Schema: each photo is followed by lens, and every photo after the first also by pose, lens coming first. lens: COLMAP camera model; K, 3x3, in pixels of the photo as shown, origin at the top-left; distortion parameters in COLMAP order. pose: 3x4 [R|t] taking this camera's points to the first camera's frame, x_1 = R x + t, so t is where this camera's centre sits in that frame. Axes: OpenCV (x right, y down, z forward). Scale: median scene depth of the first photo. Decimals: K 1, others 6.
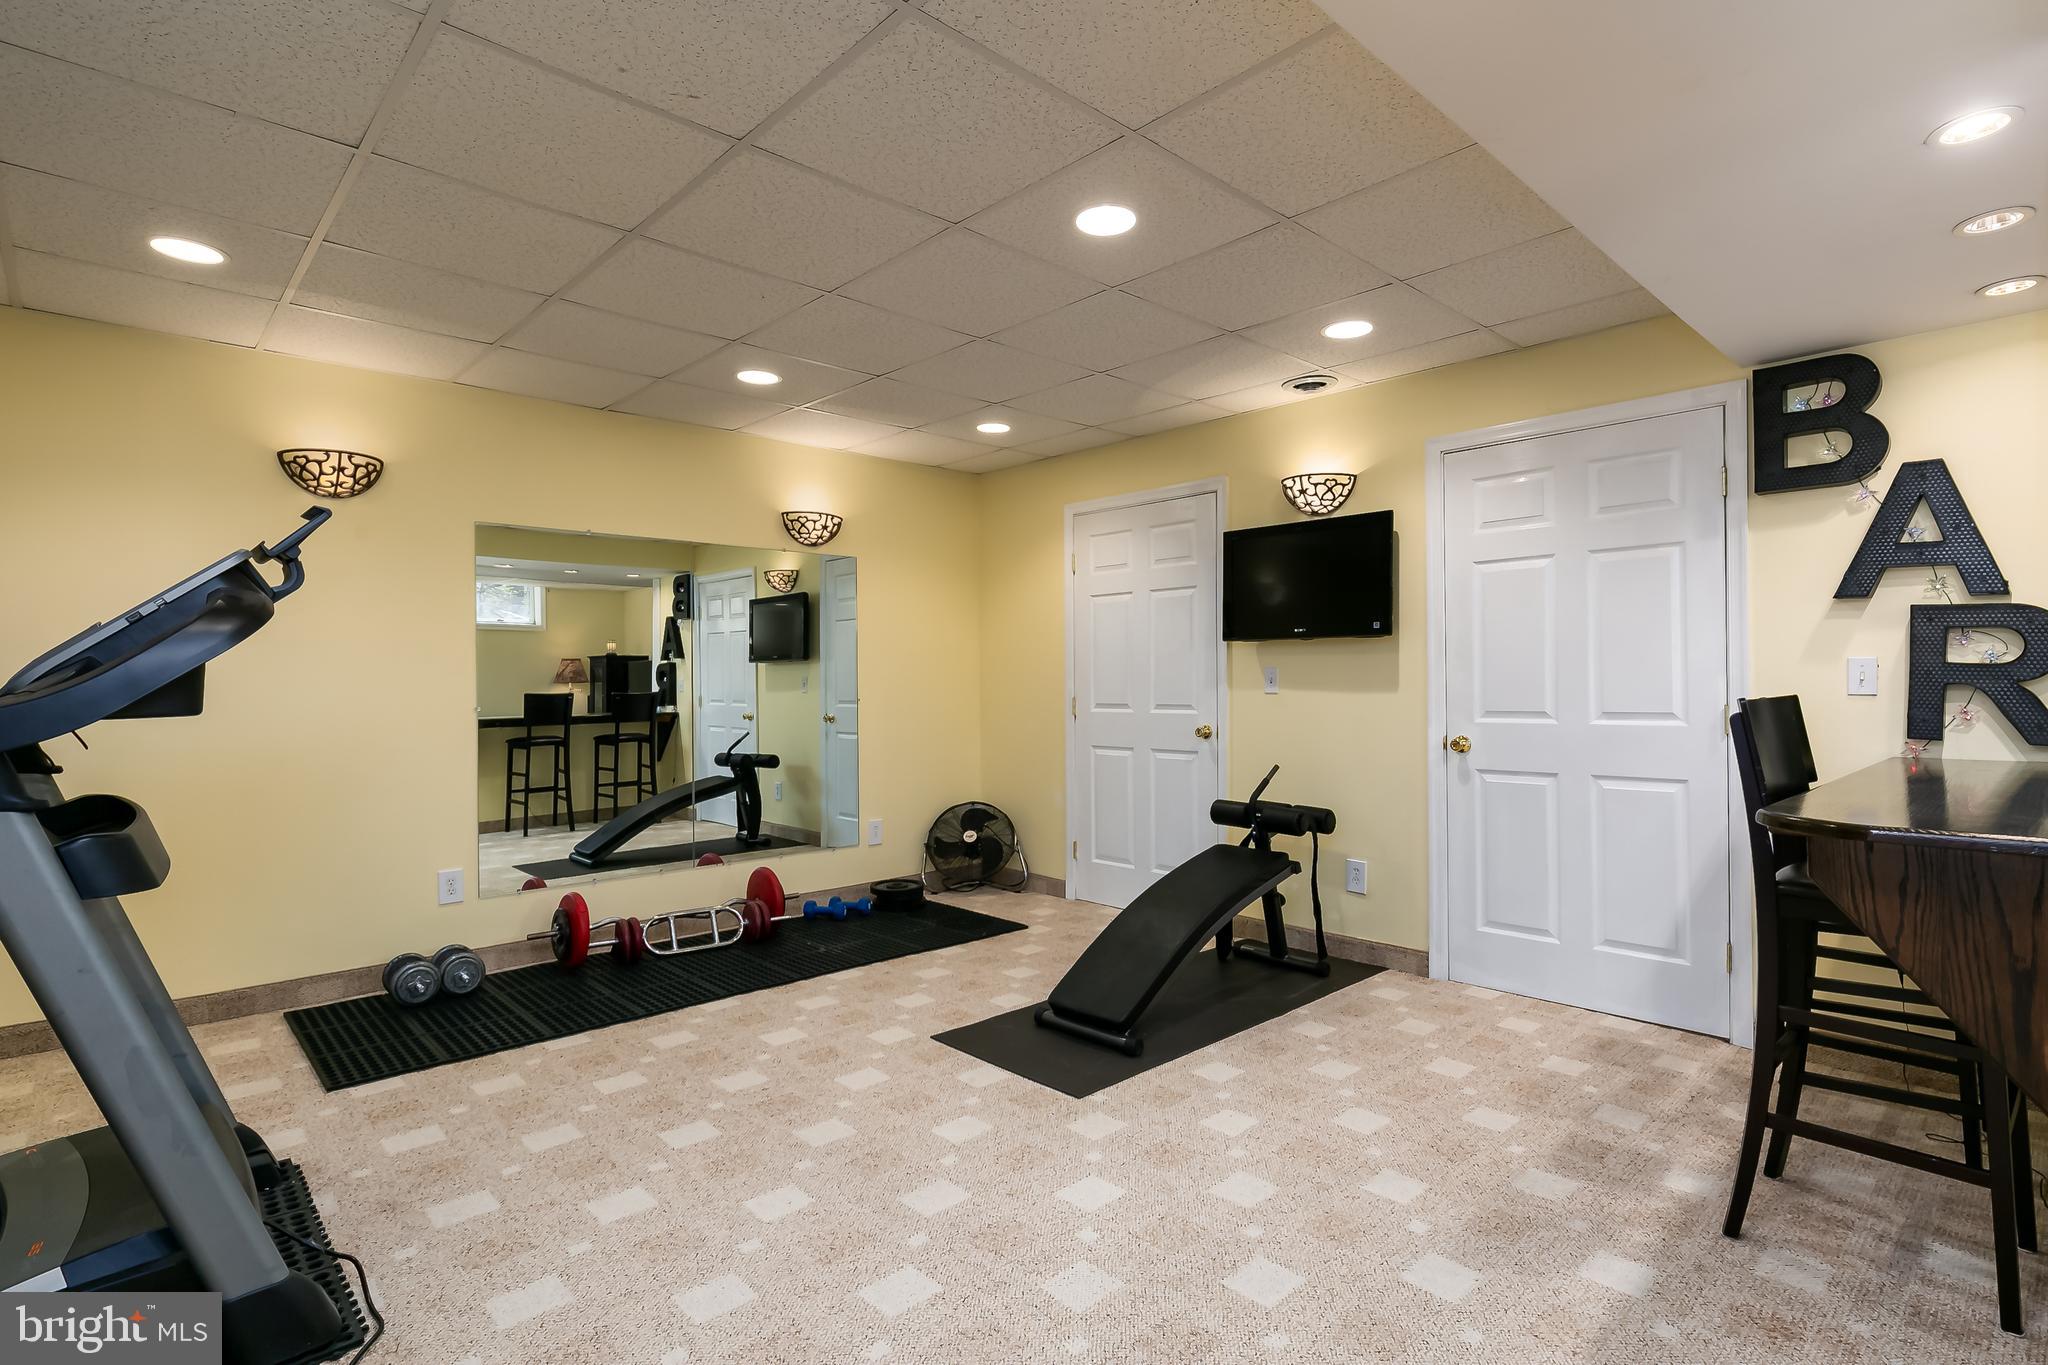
lens RADIAL K [[986.9, 0, 1030.7], [0, 986.9, 682.0], [0, 0, 1]] dist [-0.013985, -0.000366]
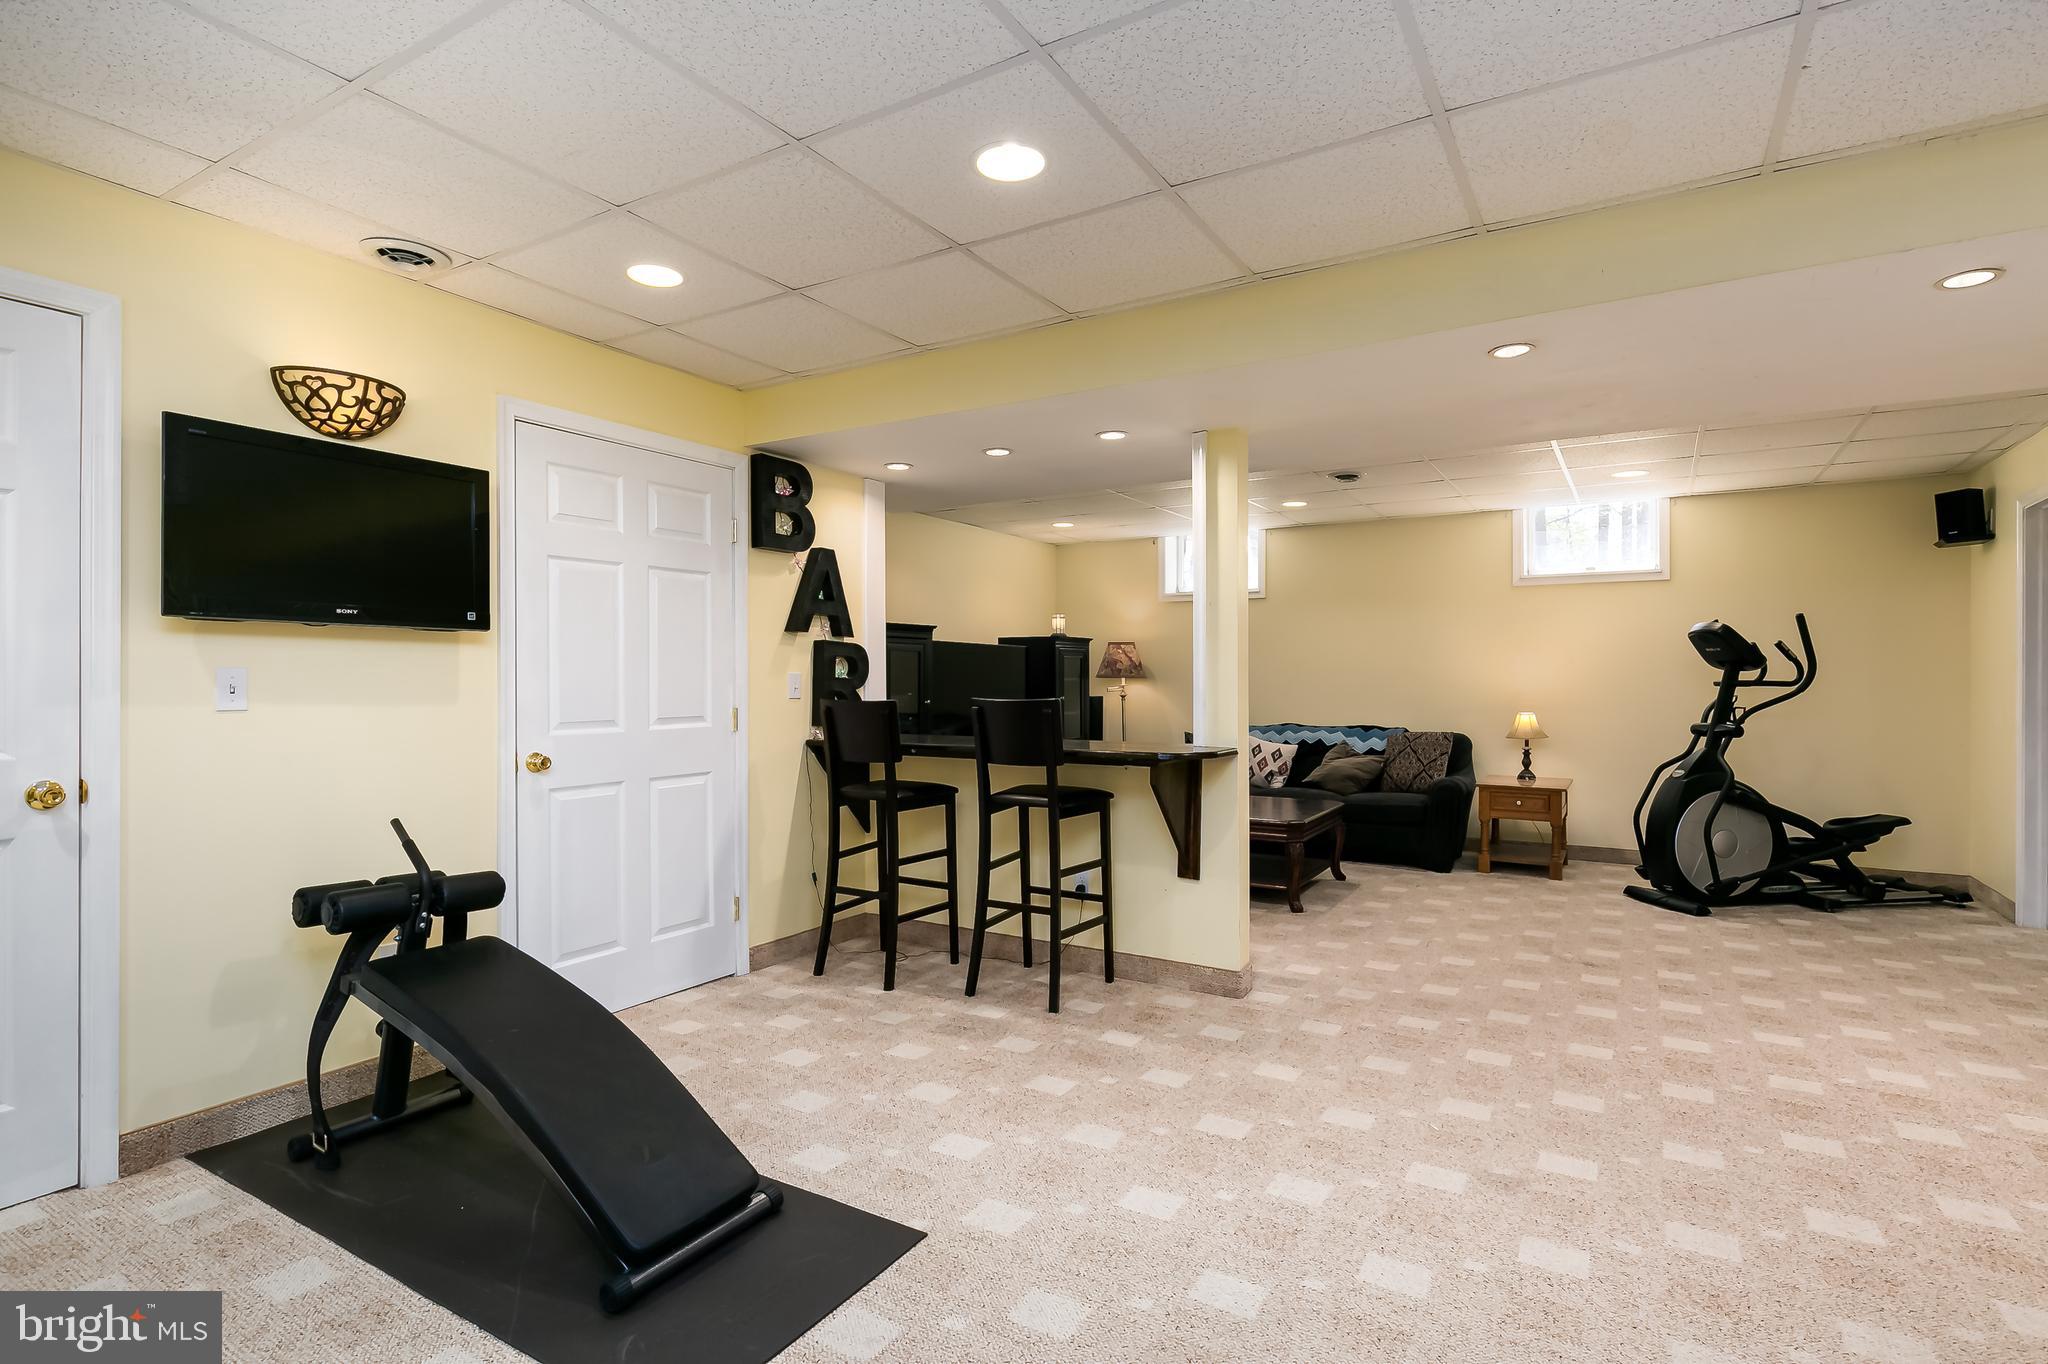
lens RADIAL K [[986.9, 0, 1021.1], [0, 986.9, 681.3], [0, 0, 1]] dist [-0.013985, -0.000366]
pose [[-0.253575, 0.008212, 0.967281, -0.665408], [0.002581, 0.999966, -0.007813, -0.000372], [-0.967312, 0.000515, -0.253588, 1.052984]]
